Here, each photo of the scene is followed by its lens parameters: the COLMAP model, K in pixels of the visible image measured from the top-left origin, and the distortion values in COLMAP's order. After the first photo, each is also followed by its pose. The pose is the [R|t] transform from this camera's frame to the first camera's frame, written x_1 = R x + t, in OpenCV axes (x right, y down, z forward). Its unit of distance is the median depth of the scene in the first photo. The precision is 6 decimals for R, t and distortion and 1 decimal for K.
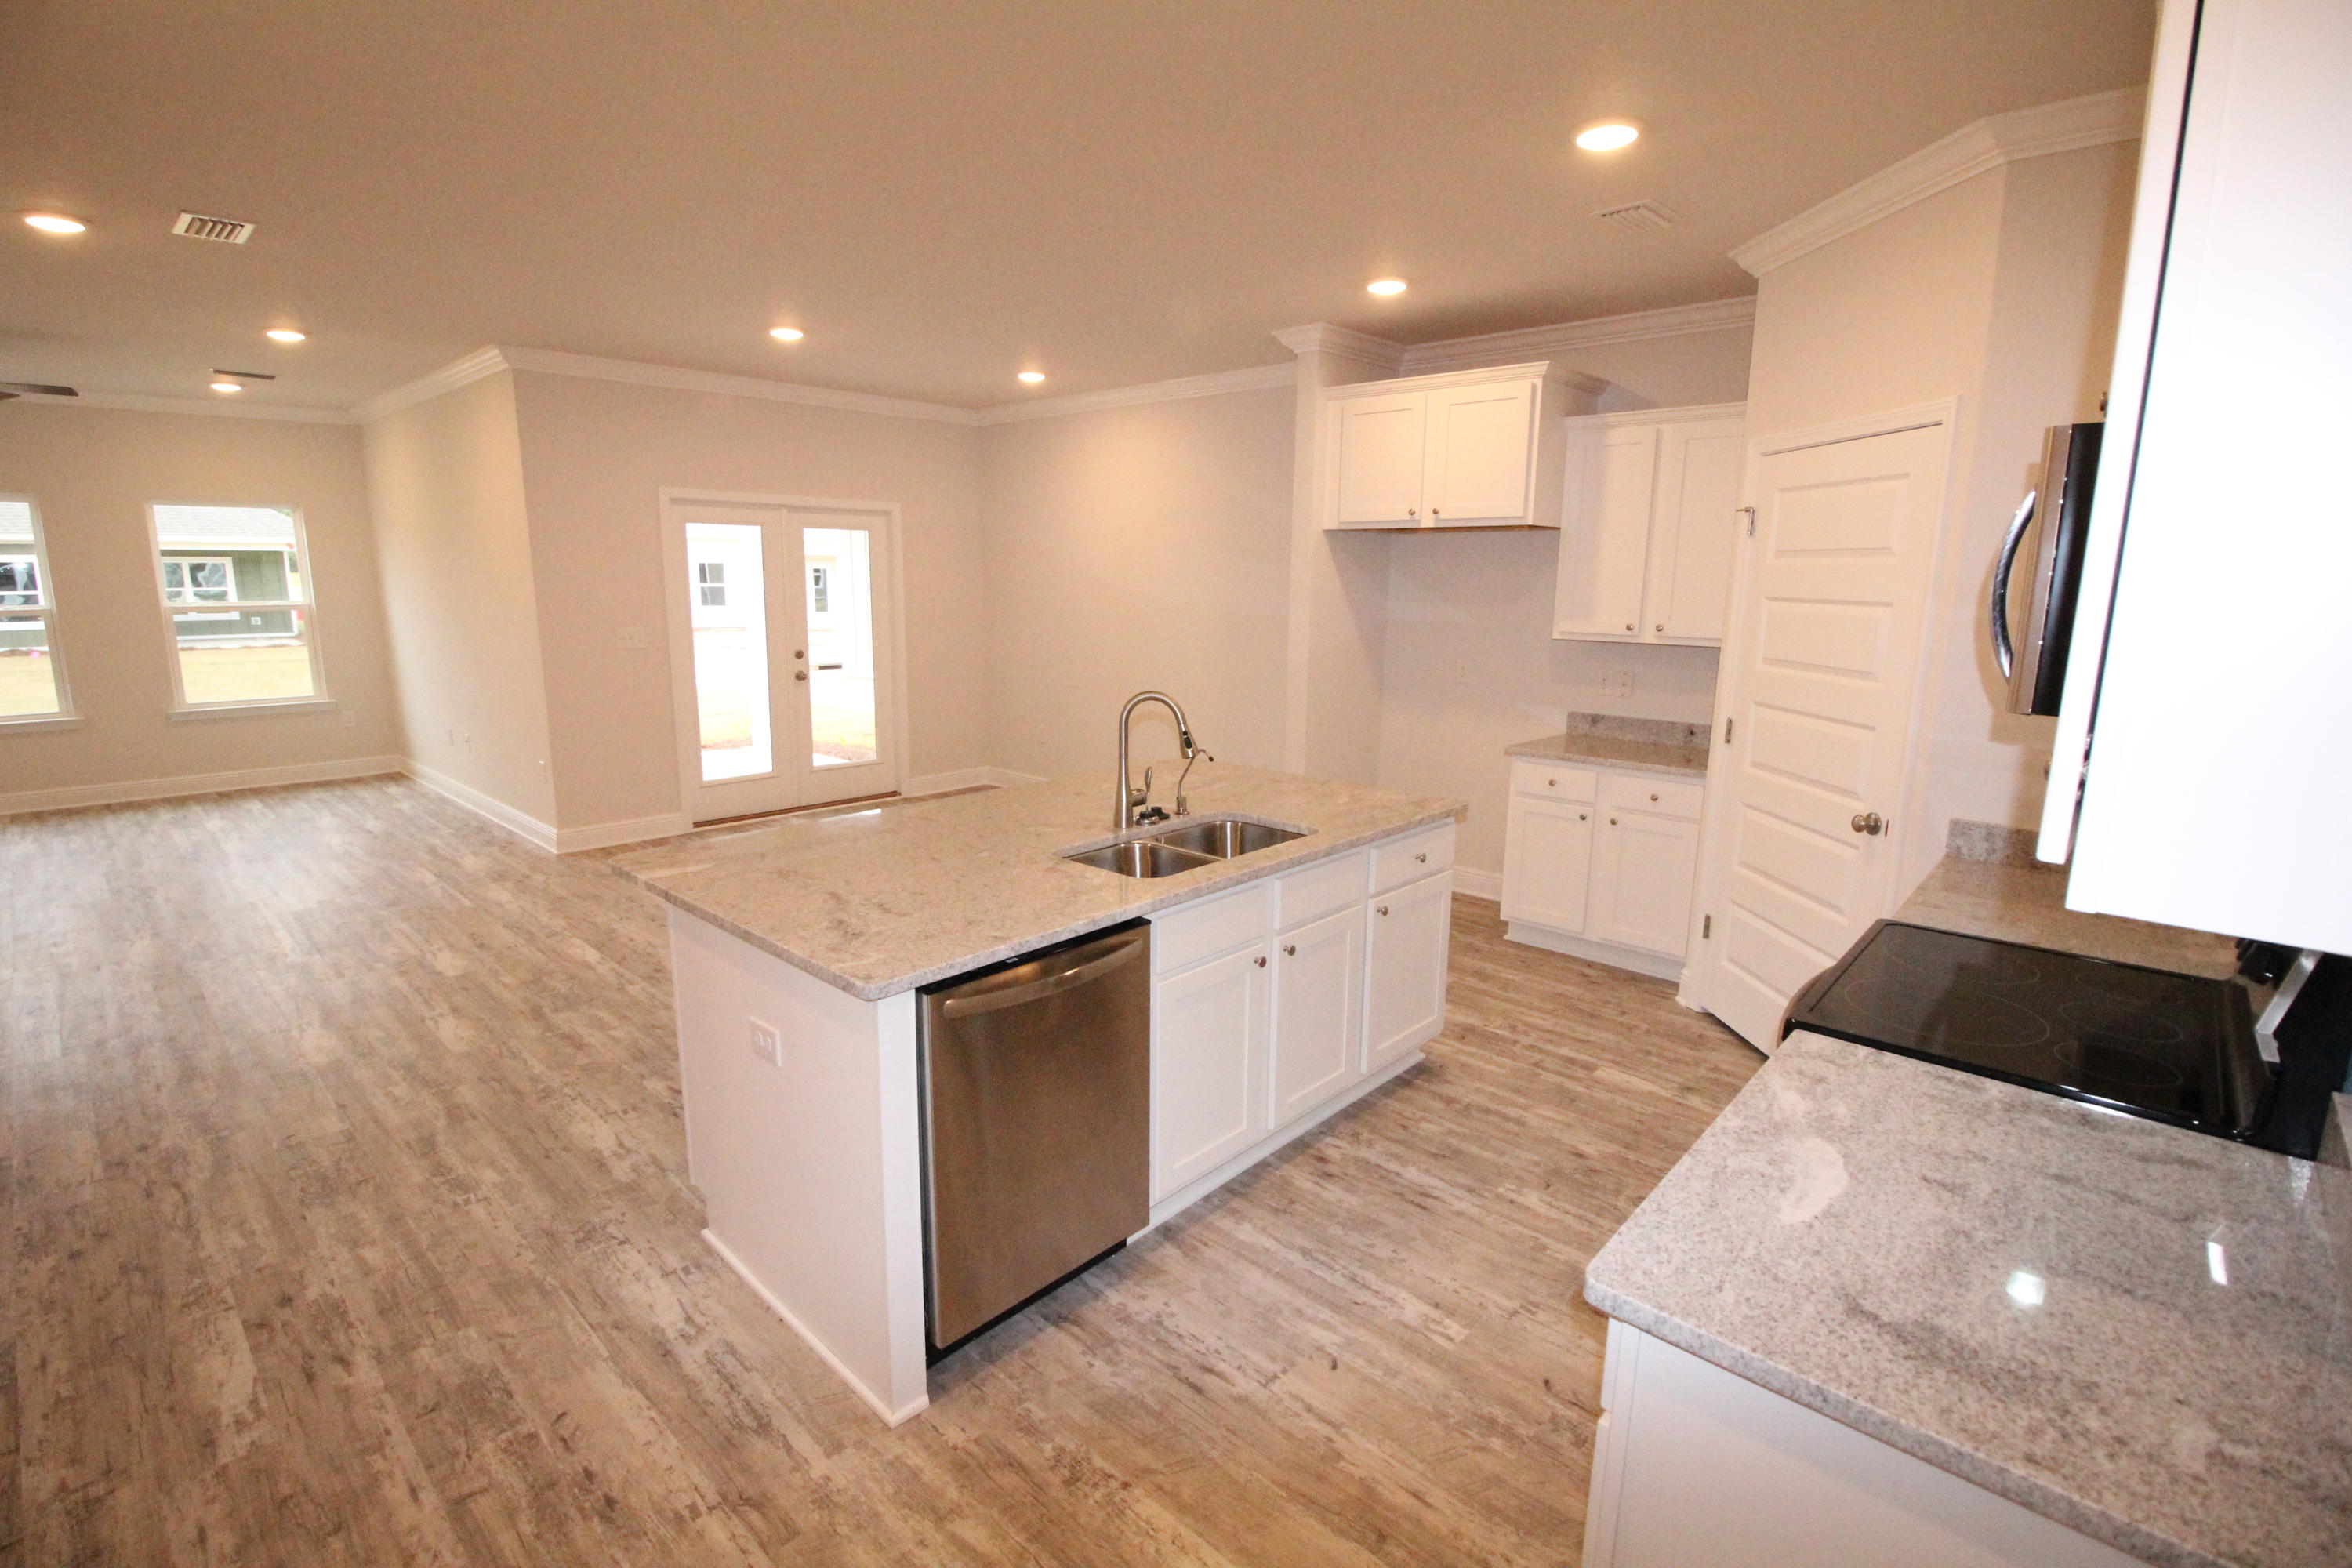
lens RADIAL K [[1078.7, 0, 1176.0], [0, 1078.7, 784.0], [0, 0, 1]] dist [0.001140, -0.015058]
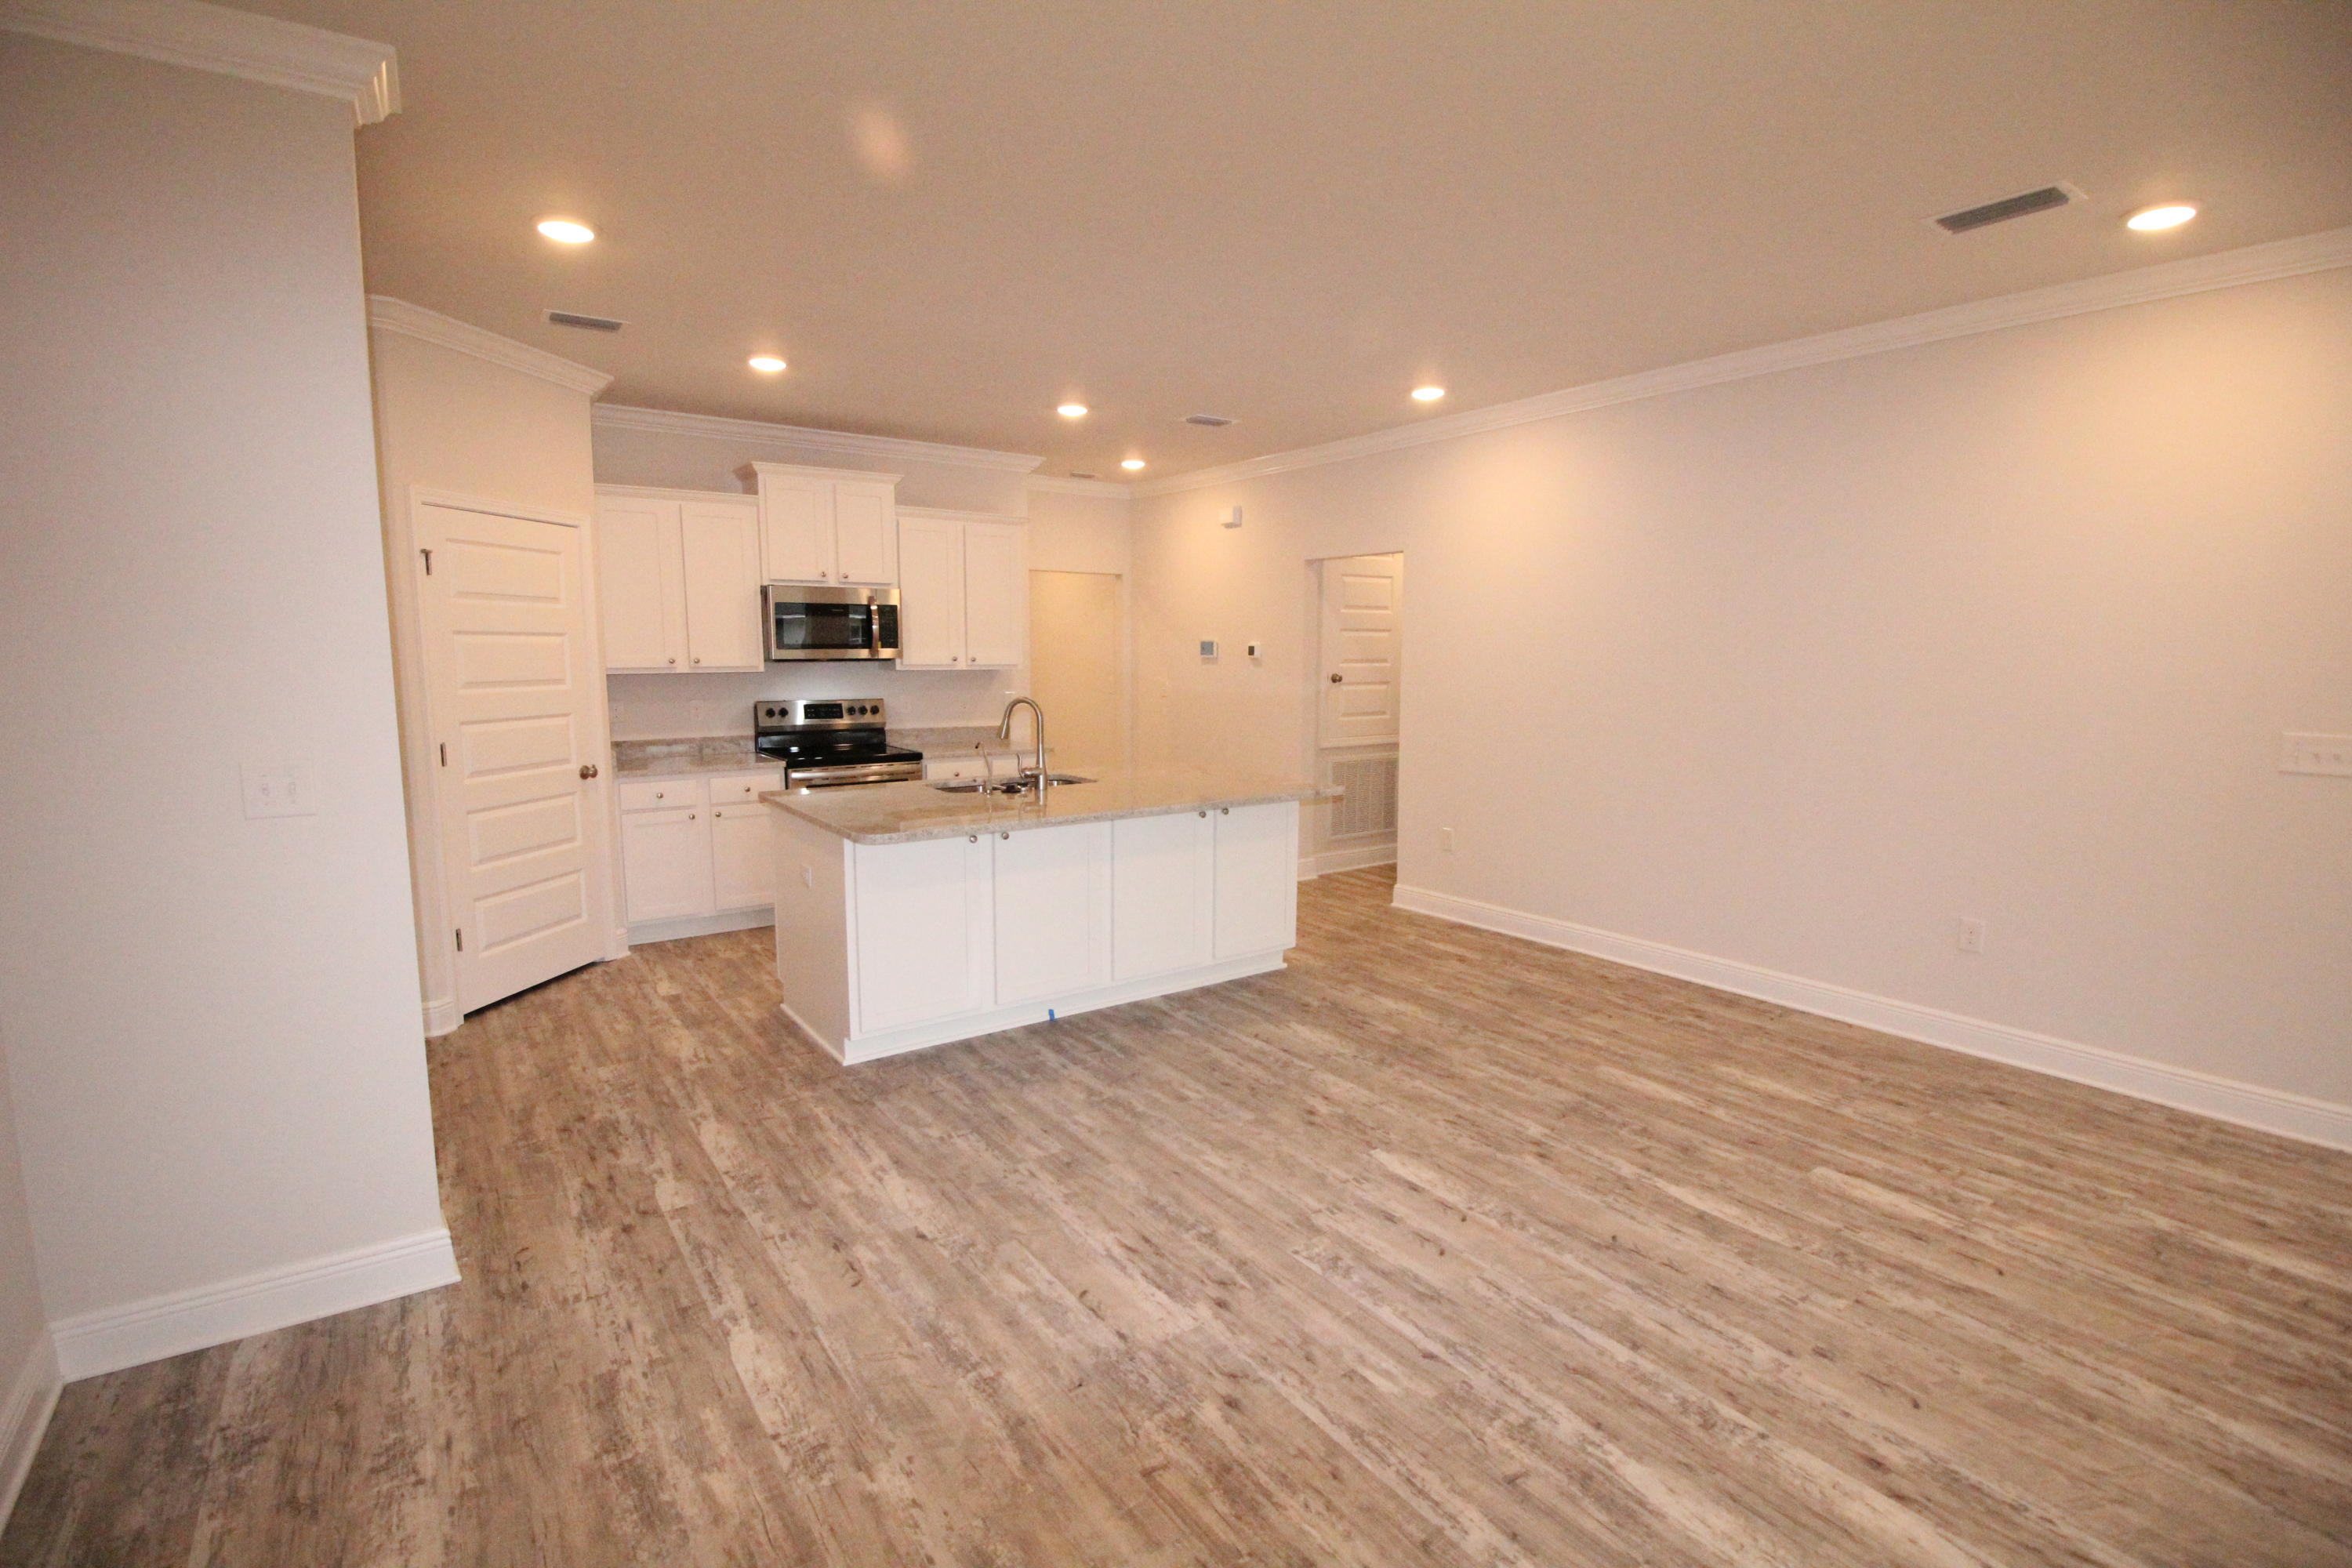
lens RADIAL K [[1078.7, 0, 1176.0], [0, 1078.7, 784.0], [0, 0, 1]] dist [0.001140, -0.015058]
pose [[-0.979166, -0.039604, 0.199163, -0.516302], [0.025706, 0.948731, 0.315038, -0.420579], [-0.201429, 0.313594, -0.927947, 2.283505]]
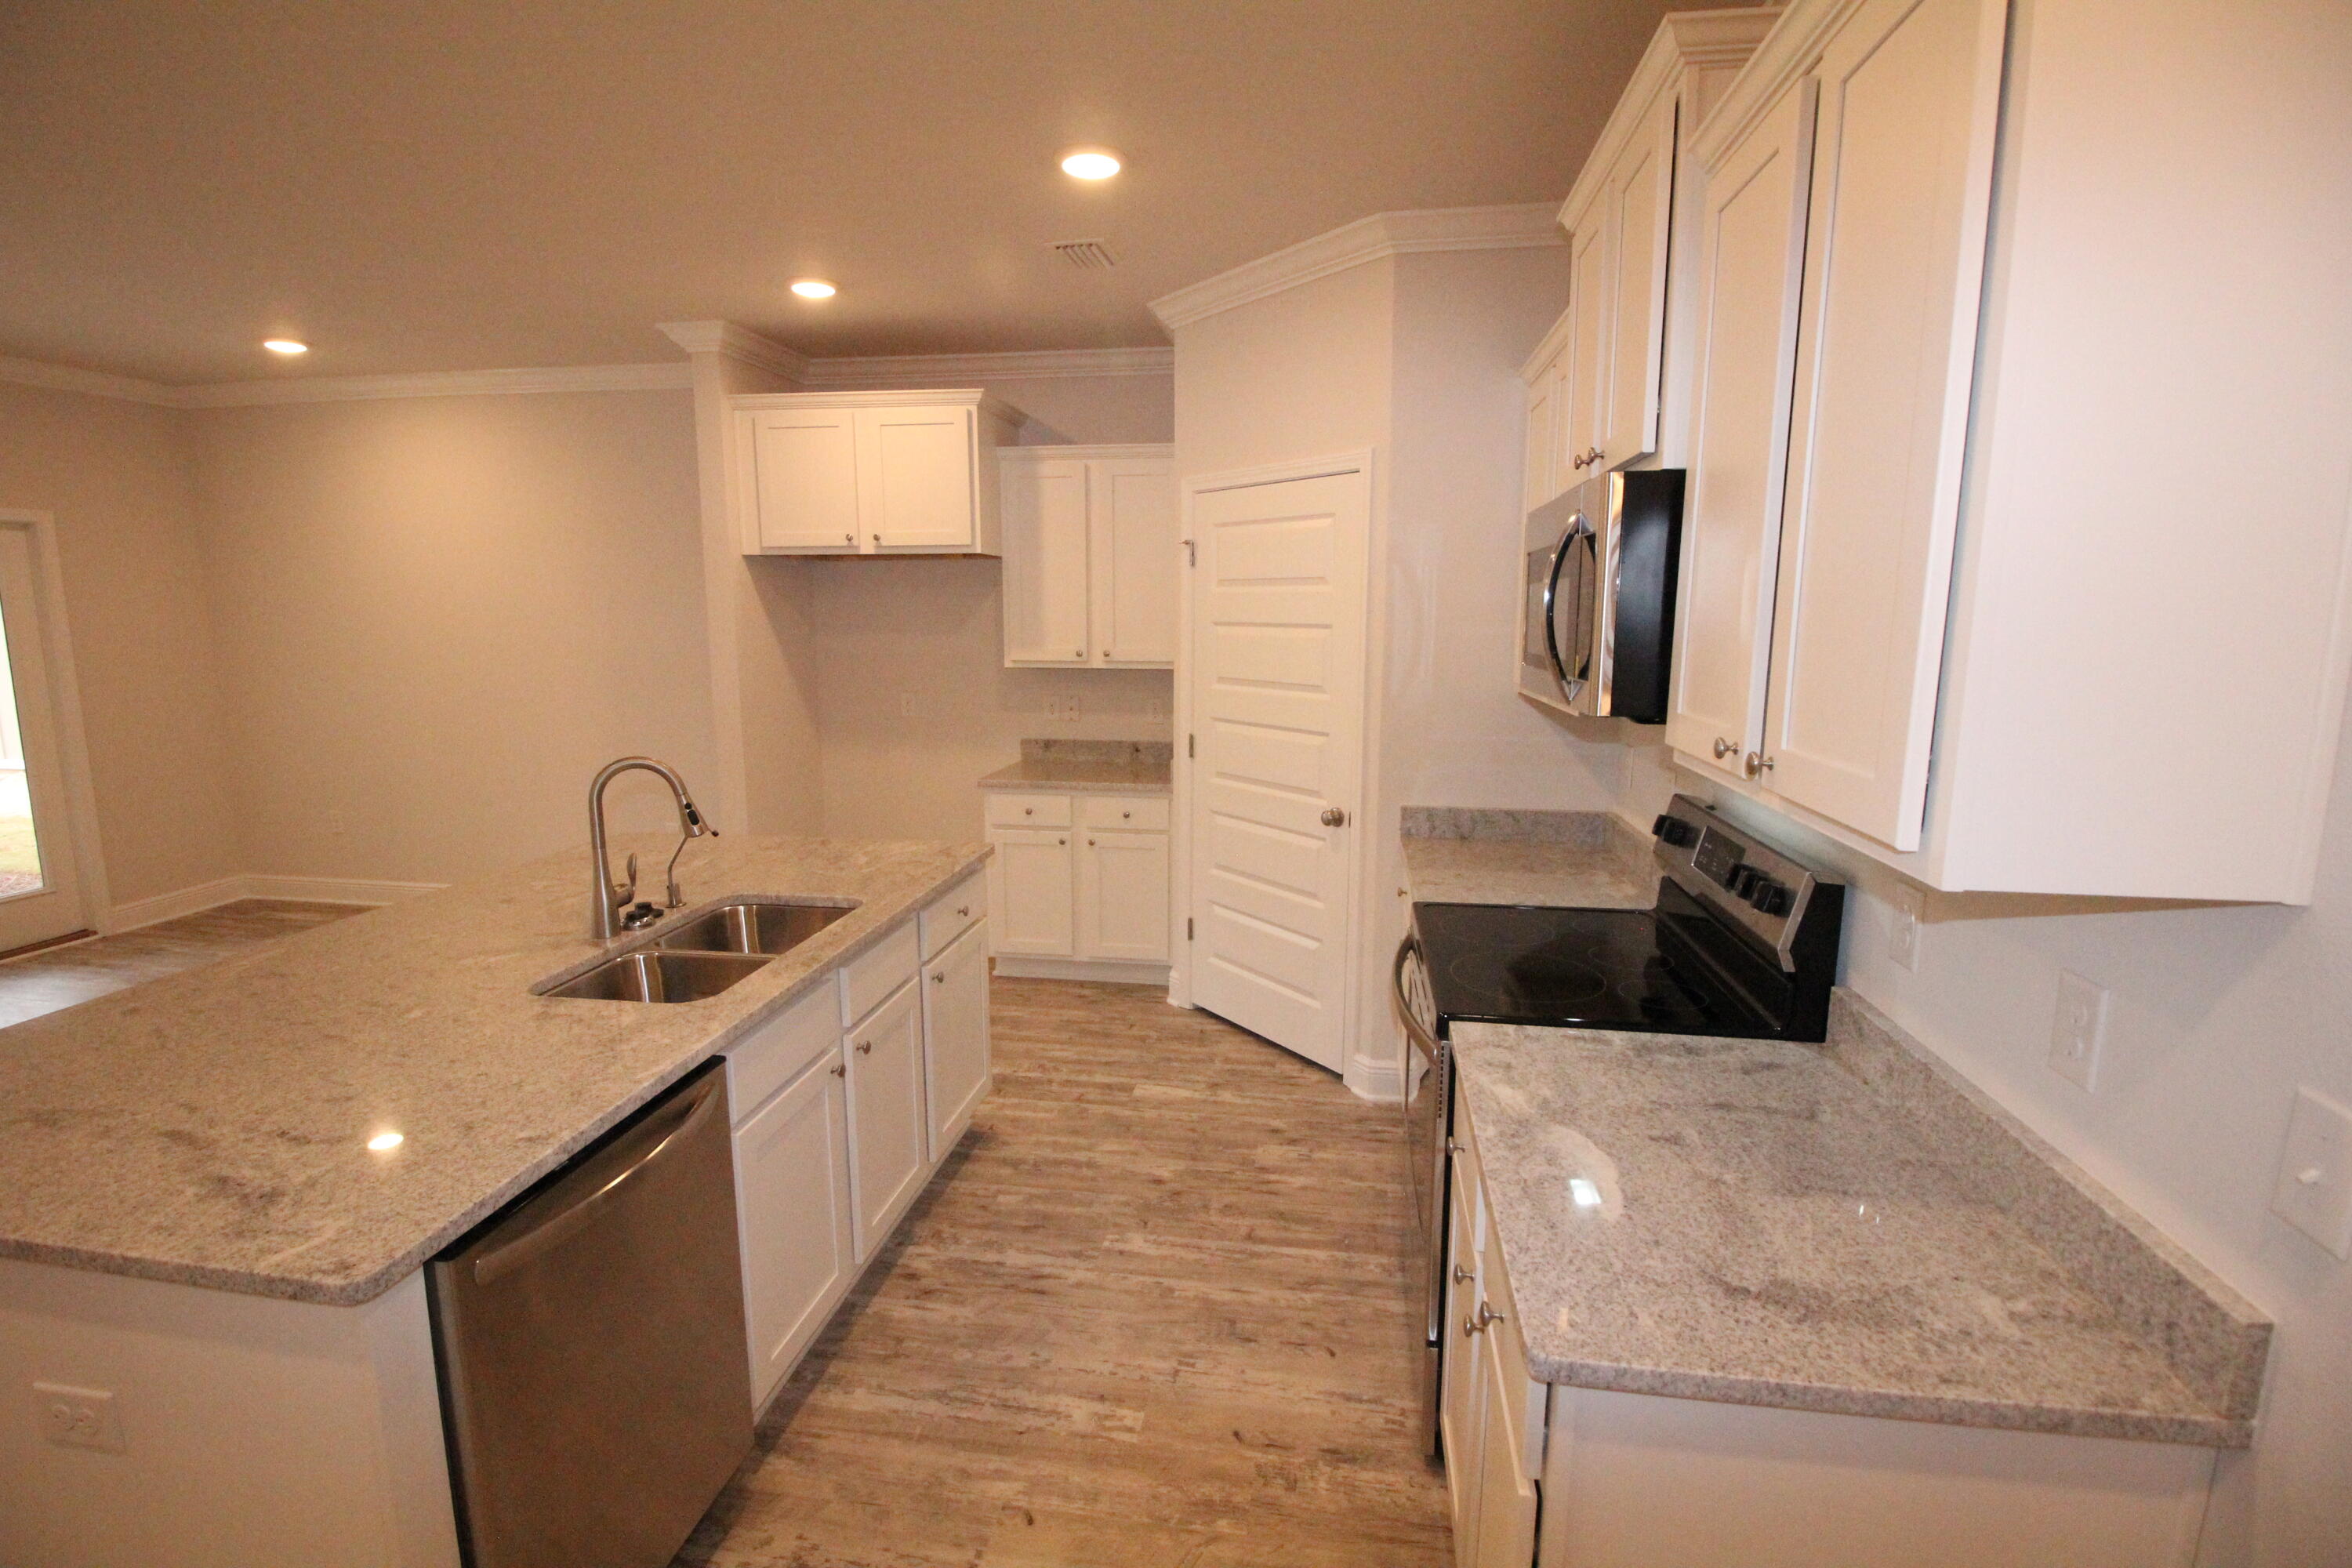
lens RADIAL K [[1078.7, 0, 1176.0], [0, 1078.7, 784.0], [0, 0, 1]] dist [0.001140, -0.015058]
pose [[0.828327, -0.100190, 0.551213, -0.122080], [0.115025, 0.993333, 0.007699, -0.026275], [-0.548310, 0.057026, 0.834329, 0.132775]]
